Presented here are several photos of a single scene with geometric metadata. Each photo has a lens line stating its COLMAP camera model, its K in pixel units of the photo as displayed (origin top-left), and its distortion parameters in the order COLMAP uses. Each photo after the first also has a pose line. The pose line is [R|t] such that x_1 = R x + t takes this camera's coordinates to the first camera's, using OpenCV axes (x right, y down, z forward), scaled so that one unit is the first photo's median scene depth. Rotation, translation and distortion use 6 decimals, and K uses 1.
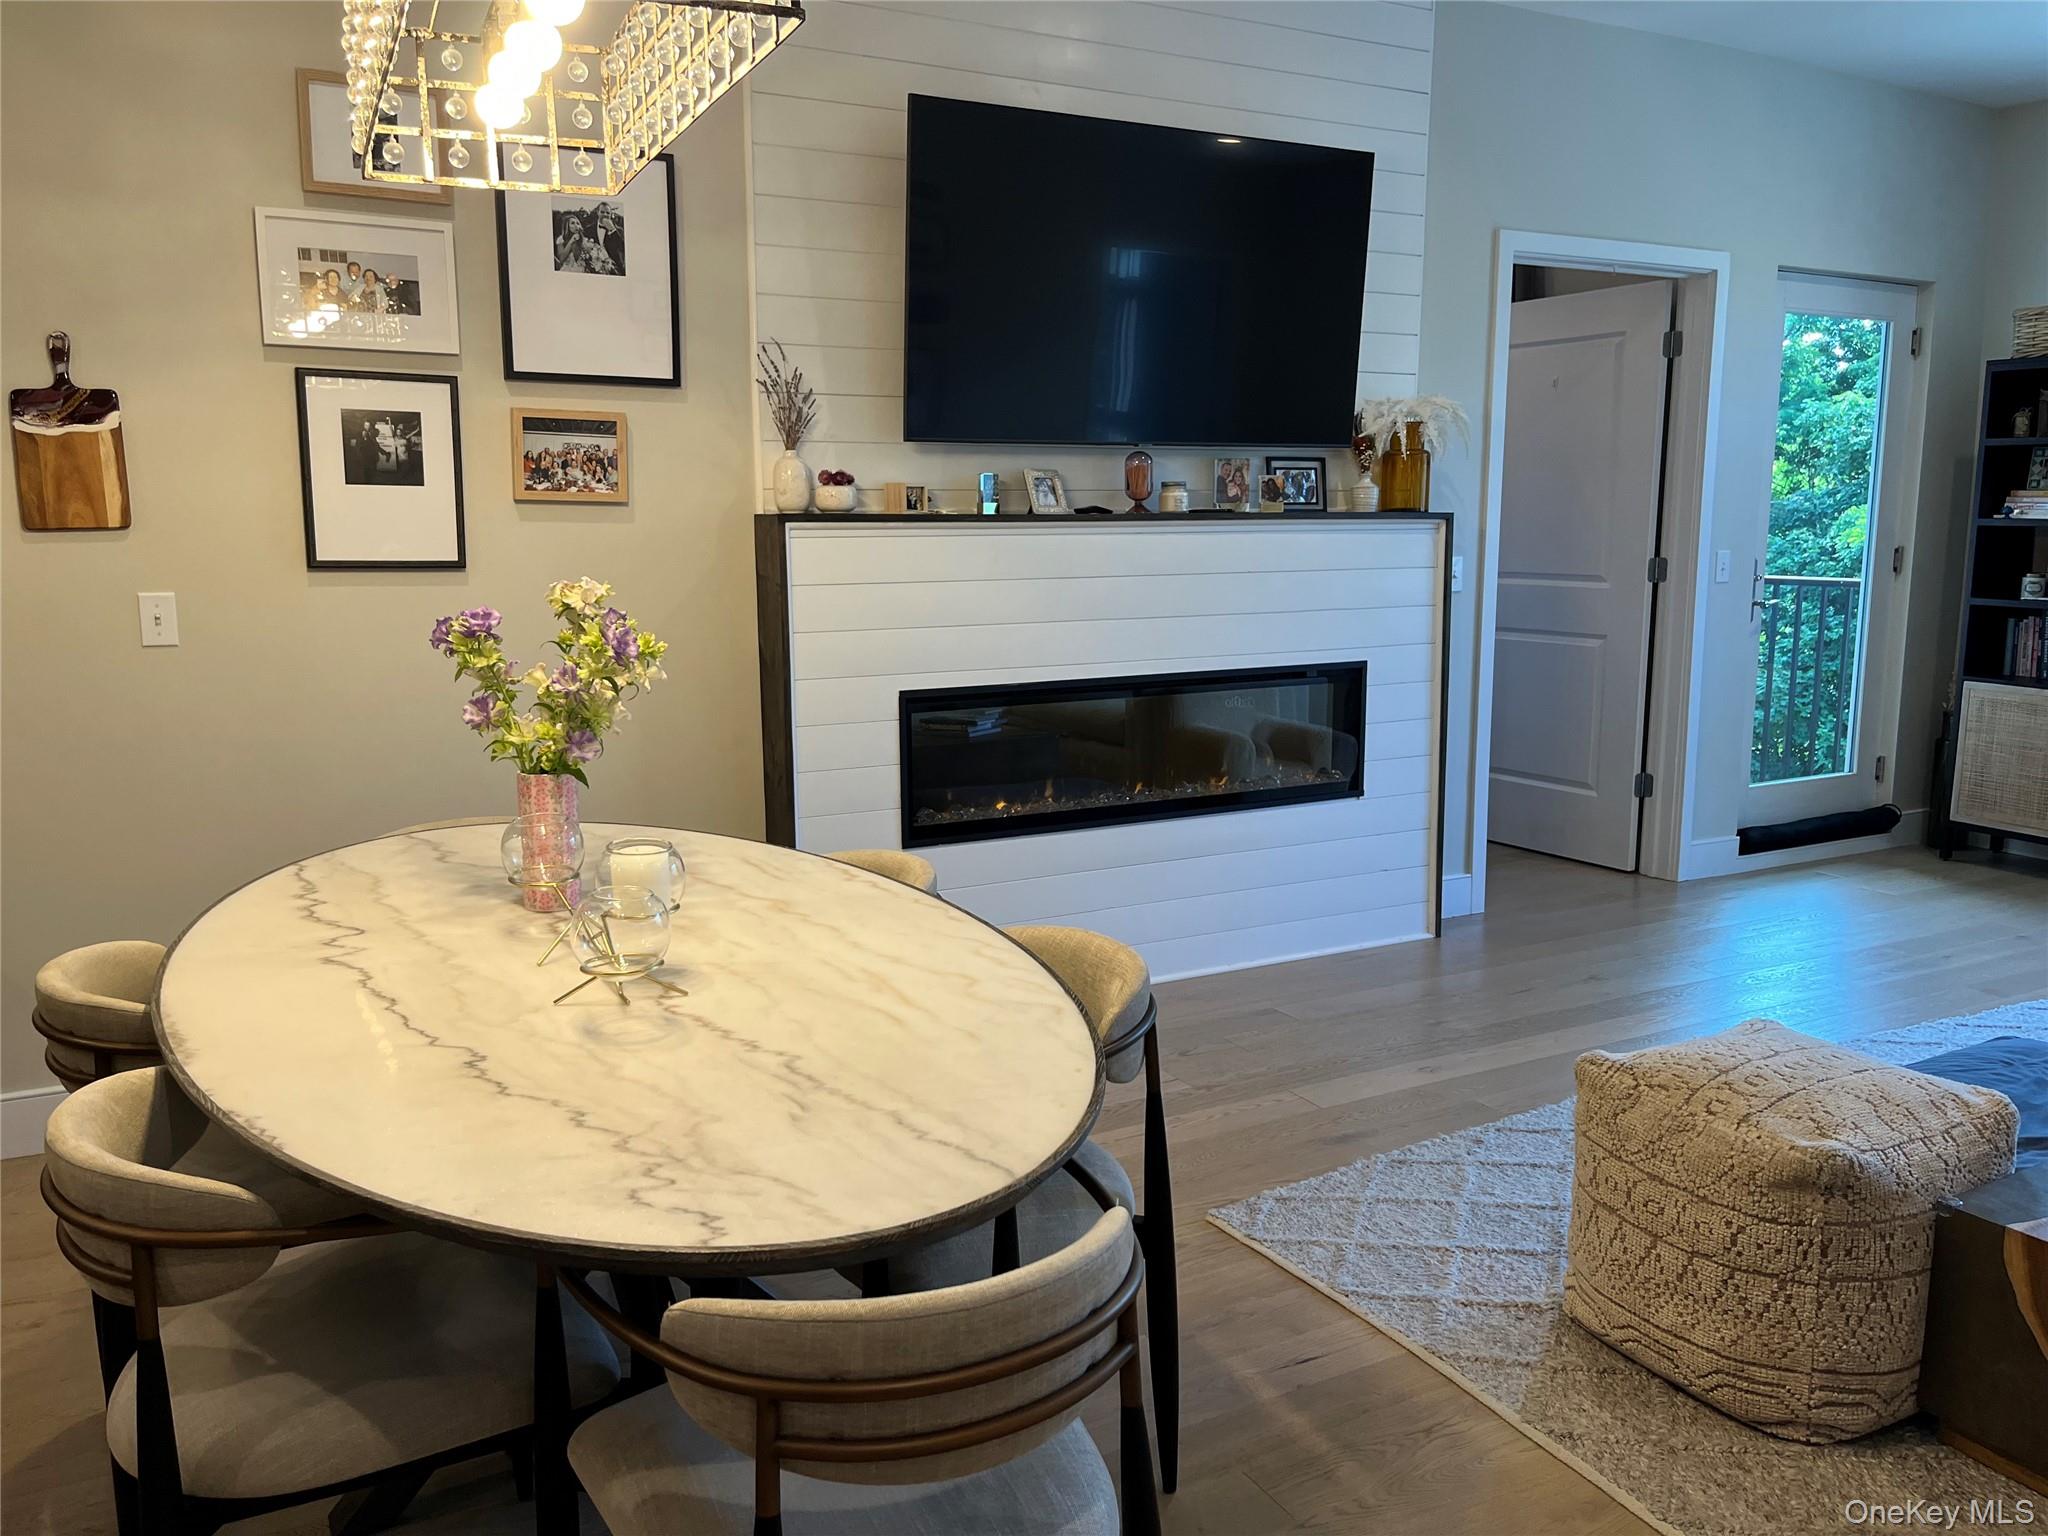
lens RADIAL K [[1564.4, 0, 1016.4], [0, 1564.4, 753.9], [0, 0, 1]] dist [0.060447, -0.073646]
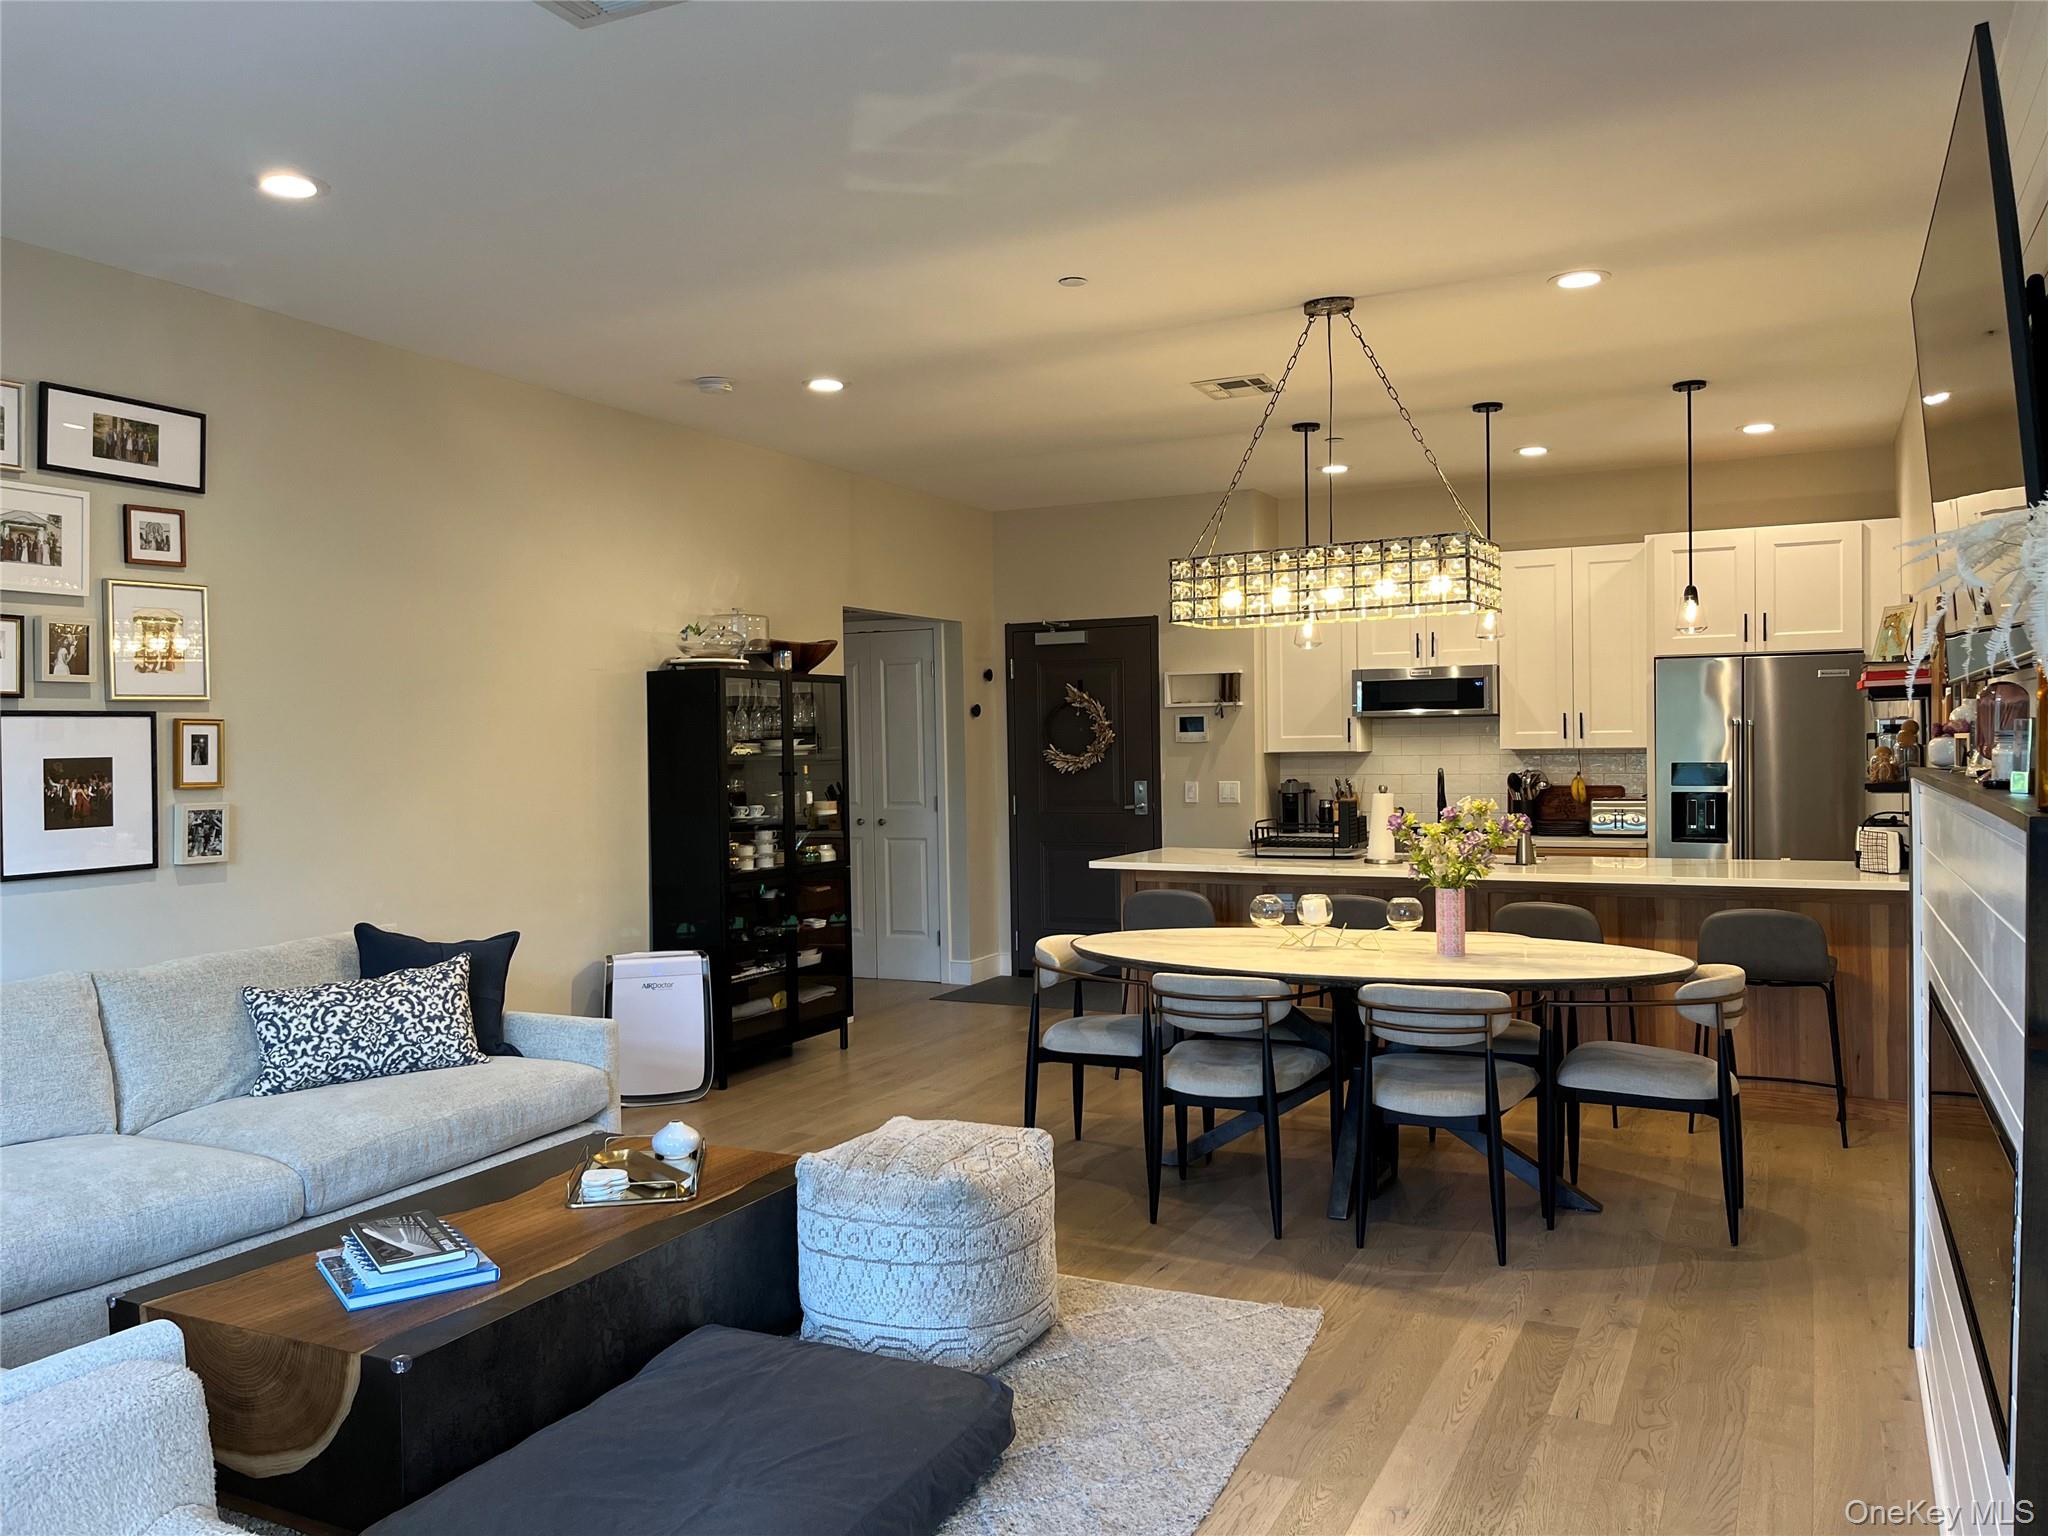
lens RADIAL K [[1564.4, 0, 1015.6], [0, 1564.4, 756.1], [0, 0, 1]] dist [0.060447, -0.073646]
pose [[-0.814953, 0.021434, -0.579131, 0.801626], [-0.072157, 0.987786, 0.138098, -0.238348], [0.575018, 0.154332, -0.803452, 1.371998]]
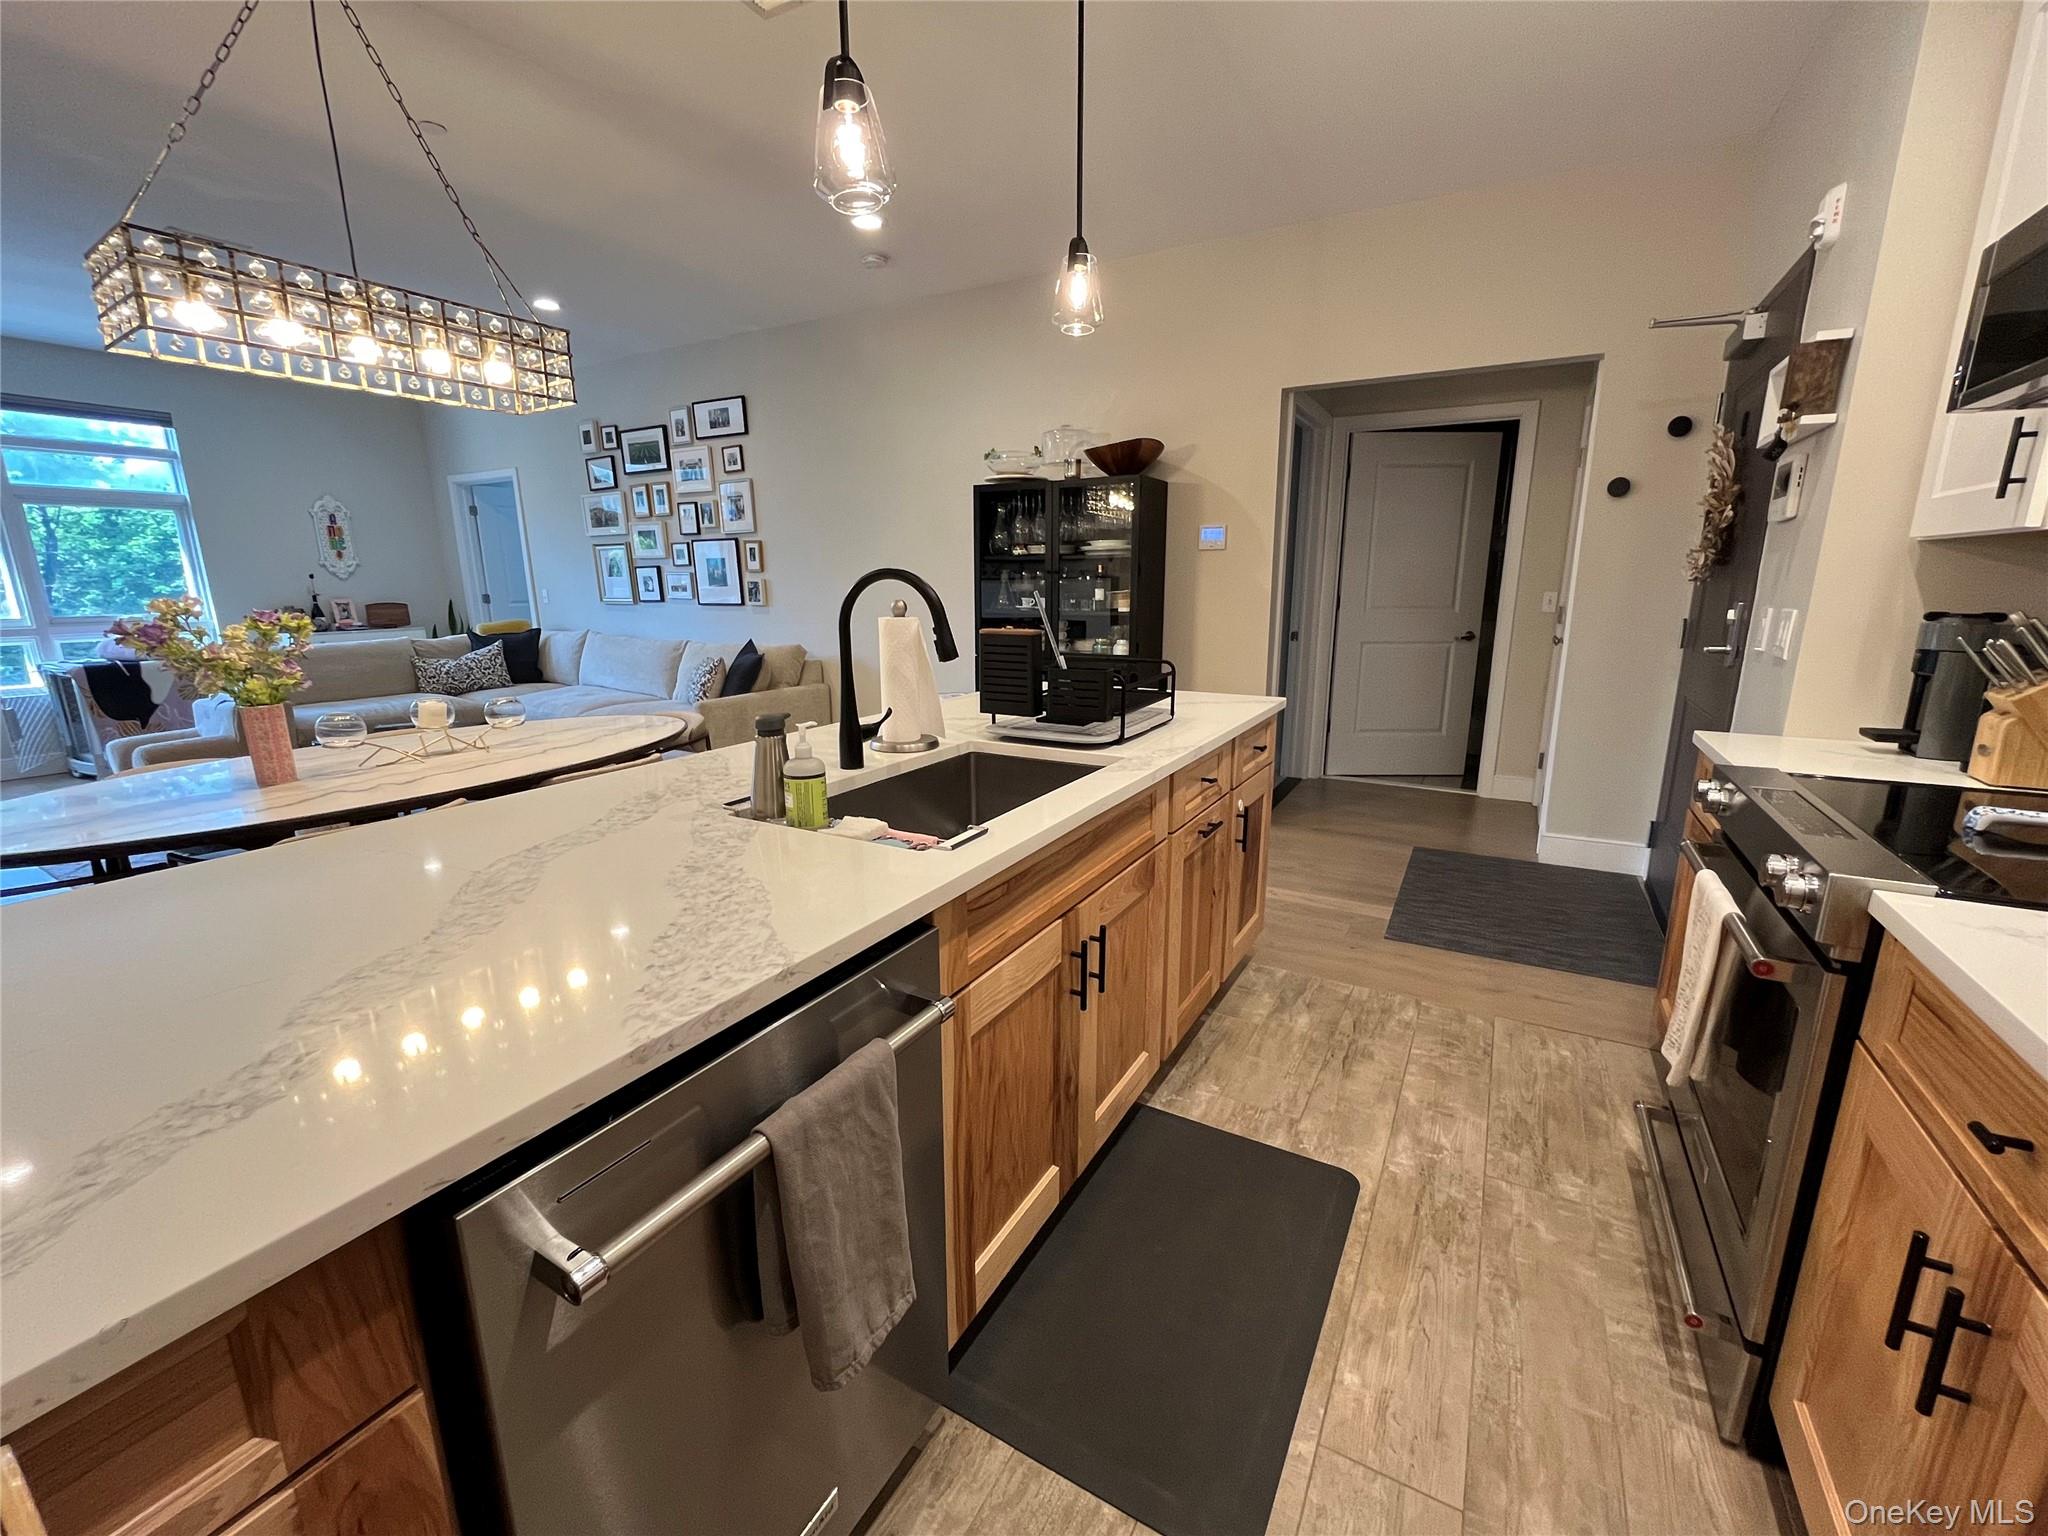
lens RADIAL K [[833.7, 0, 1023.6], [0, 833.7, 774.6], [0, 0, 1]] dist [-0.001427, -0.000445]
pose [[-0.537919, -0.187290, 0.821928, -0.911130], [0.138628, 0.942081, 0.305395, -0.048326], [-0.831520, 0.278220, -0.480799, 0.458243]]
